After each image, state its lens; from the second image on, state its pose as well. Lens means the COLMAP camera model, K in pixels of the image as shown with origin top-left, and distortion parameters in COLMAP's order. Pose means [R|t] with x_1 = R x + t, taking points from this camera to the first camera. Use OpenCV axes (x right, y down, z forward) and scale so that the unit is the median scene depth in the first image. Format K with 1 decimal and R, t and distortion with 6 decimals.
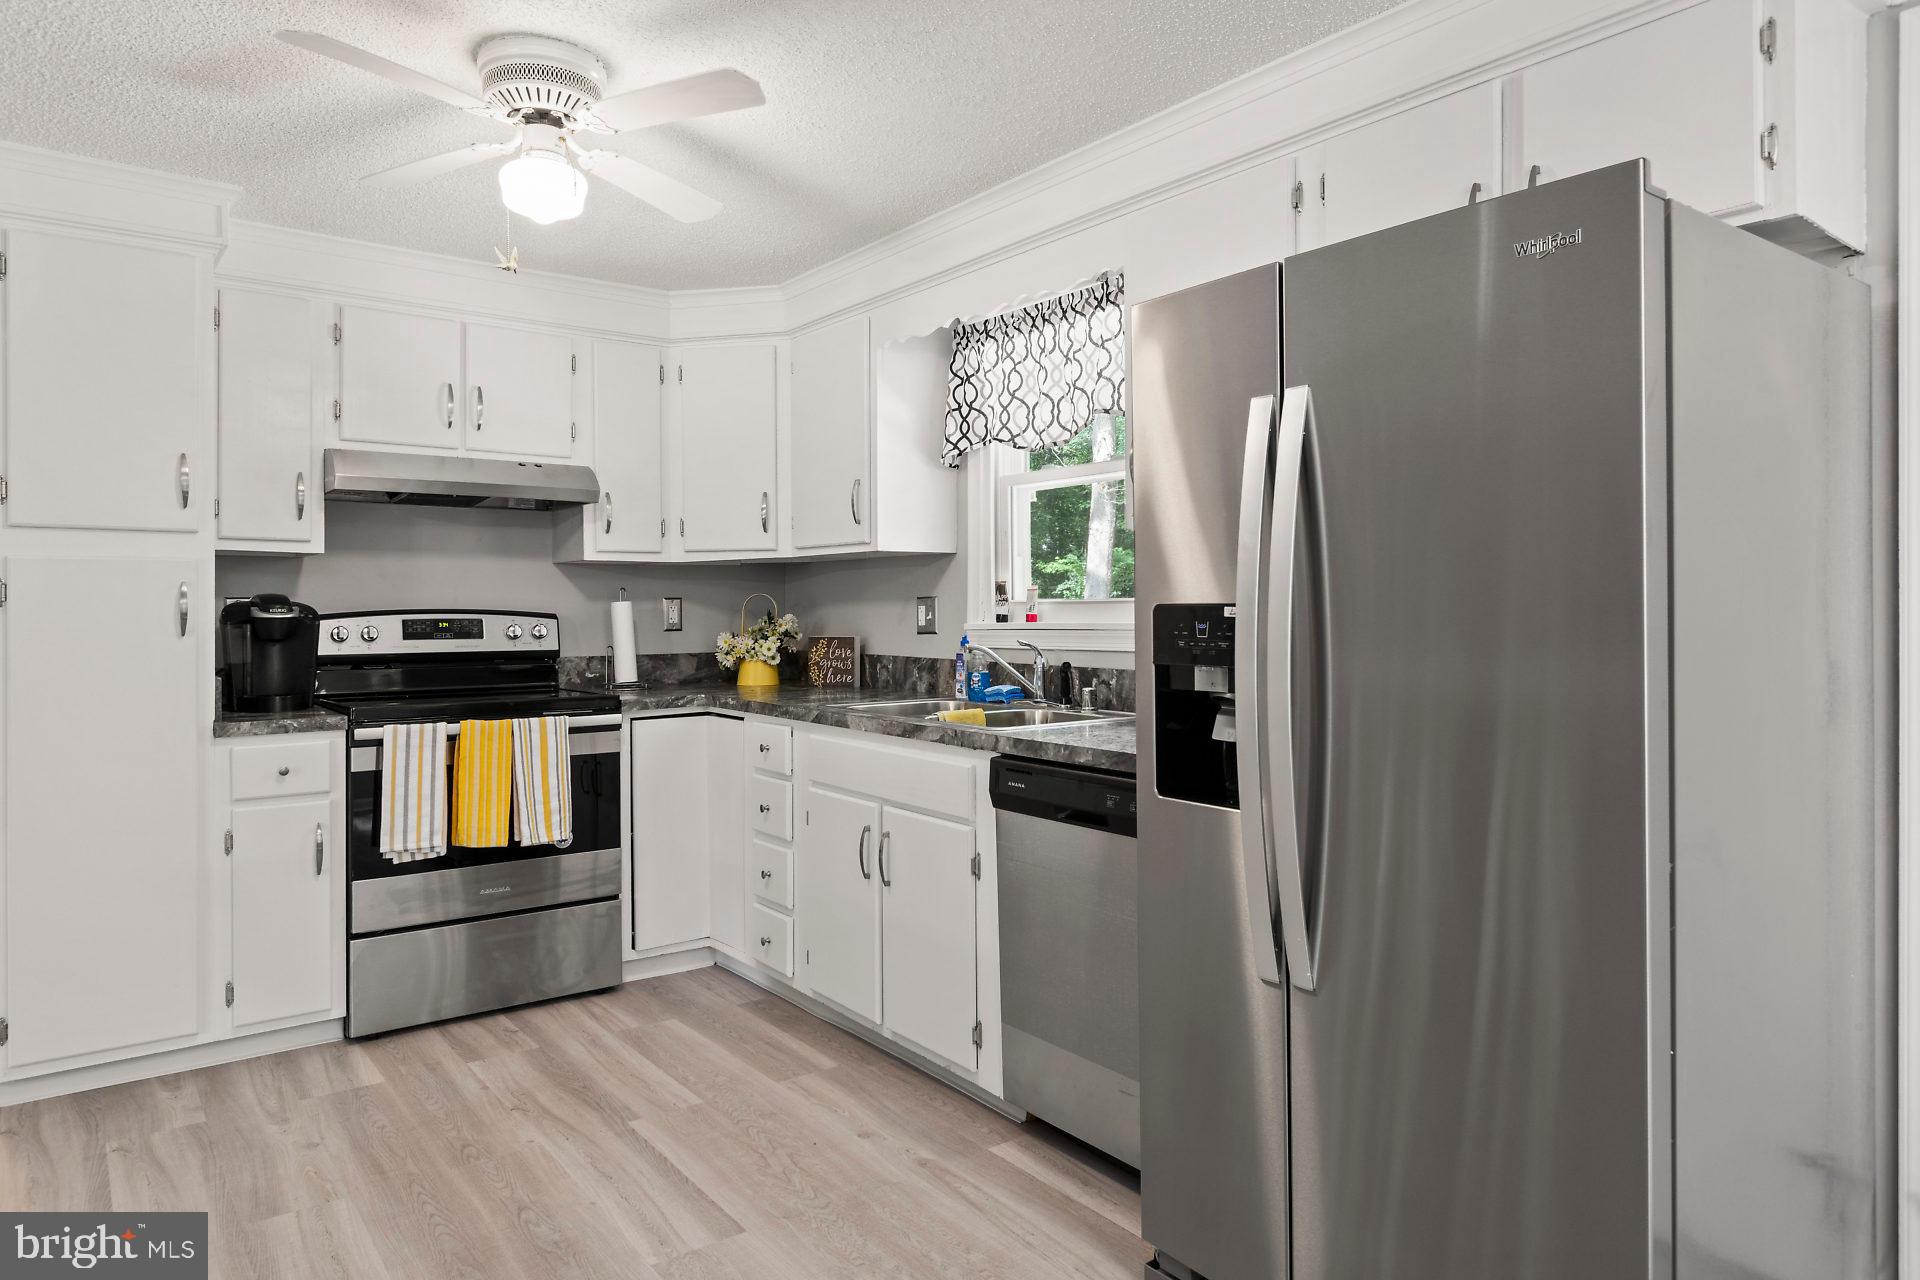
lens RADIAL K [[1206.3, 0, 962.6], [0, 1206.3, 599.4], [0, 0, 1]] dist [0.001370, -0.000662]
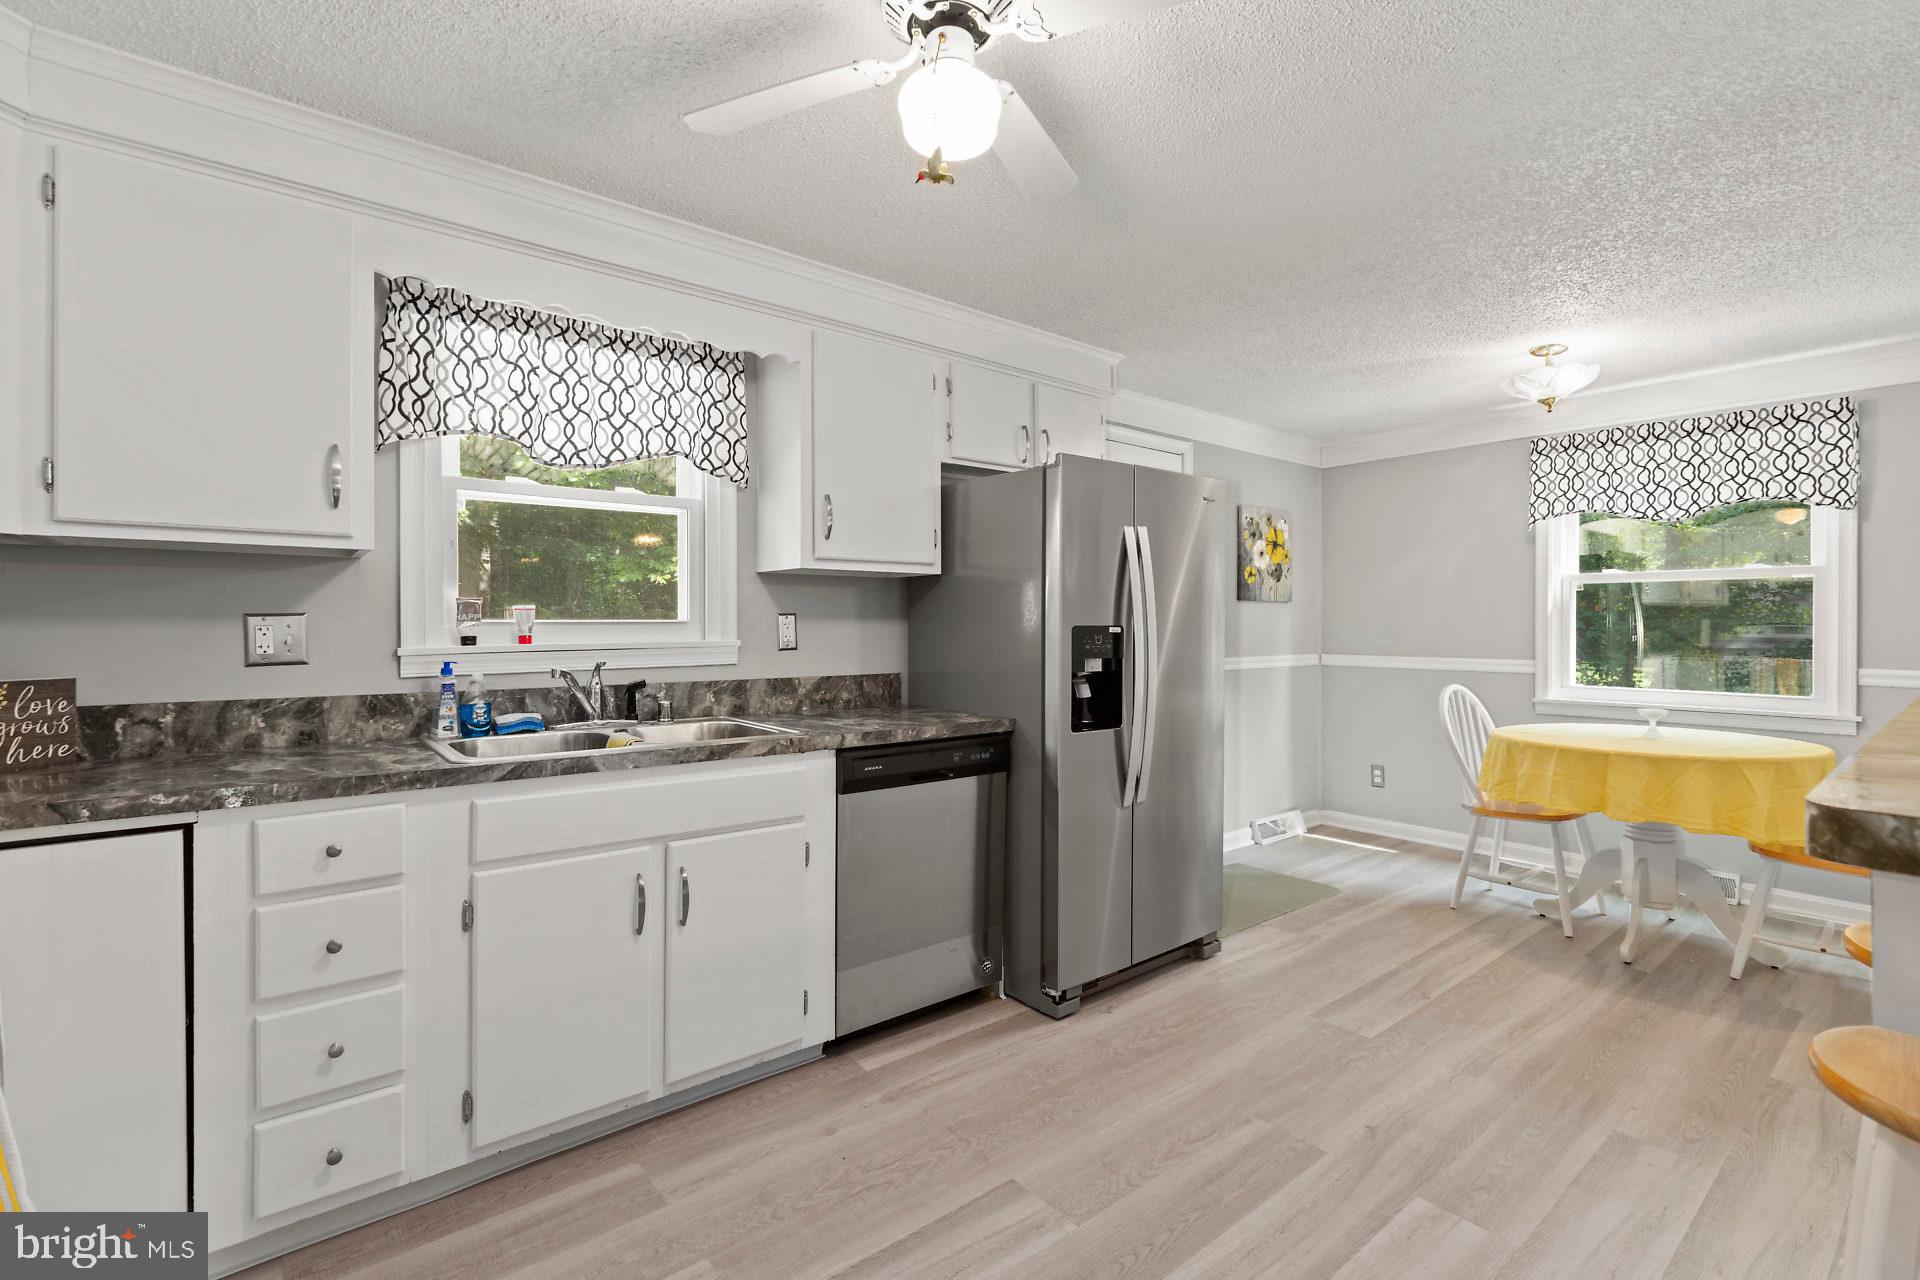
lens RADIAL K [[880.4, 0, 955.6], [0, 880.4, 620.2], [0, 0, 1]] dist [-0.001165, -0.000060]
pose [[-0.046216, 0.010357, 0.998878, -0.669493], [-0.003744, 0.999937, -0.010541, 0.006933], [-0.998924, -0.004227, -0.046174, 0.729018]]
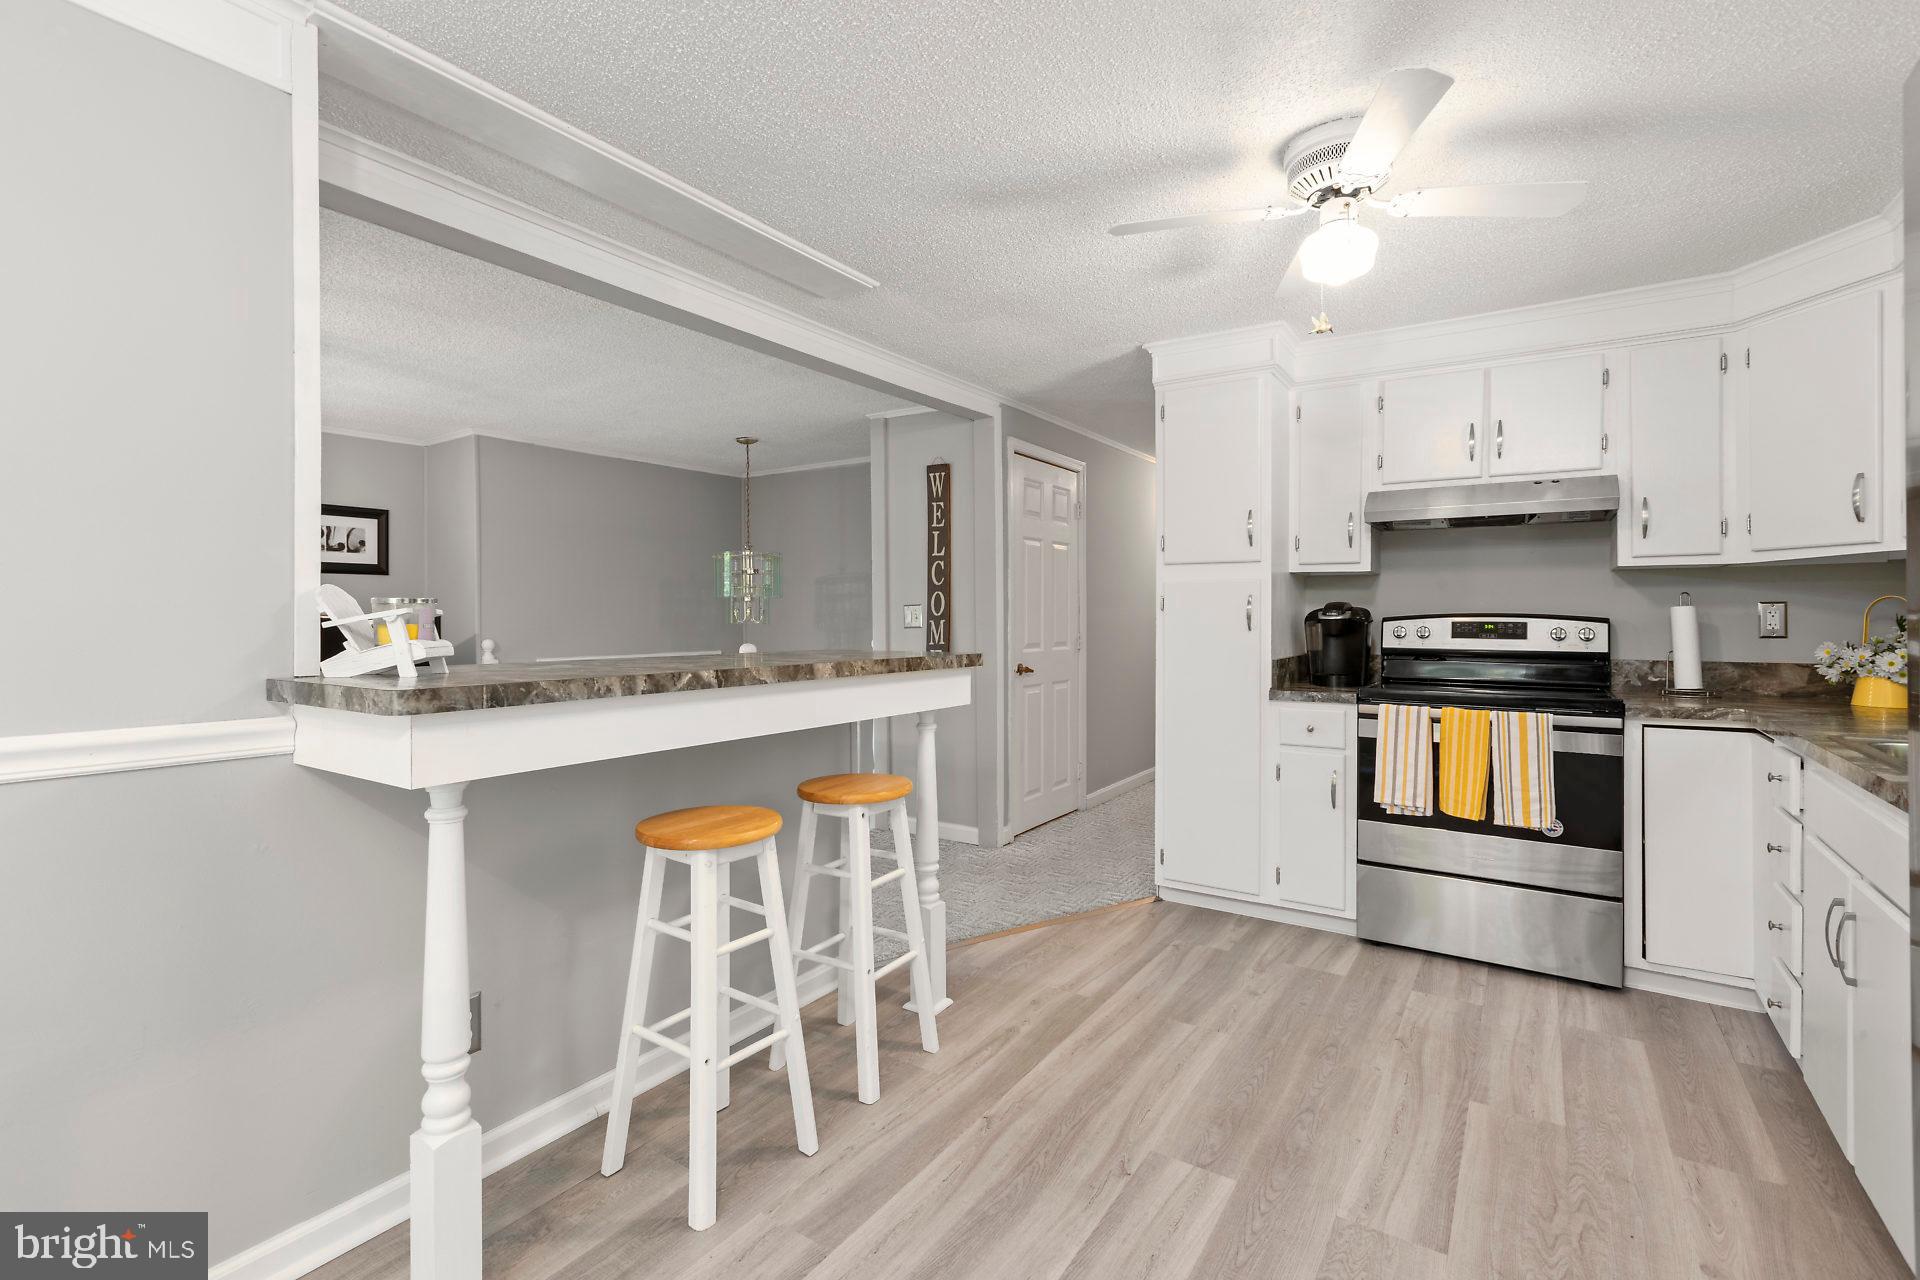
lens RADIAL K [[861.2, 0, 962.8], [0, 861.2, 613.0], [0, 0, 1]] dist [0.000145, 0.000109]
pose [[0.332767, 0.003075, -0.943004, 0.228786], [0.004477, 0.999978, 0.004840, 0.001584], [0.942999, -0.005832, 0.332746, 0.270112]]
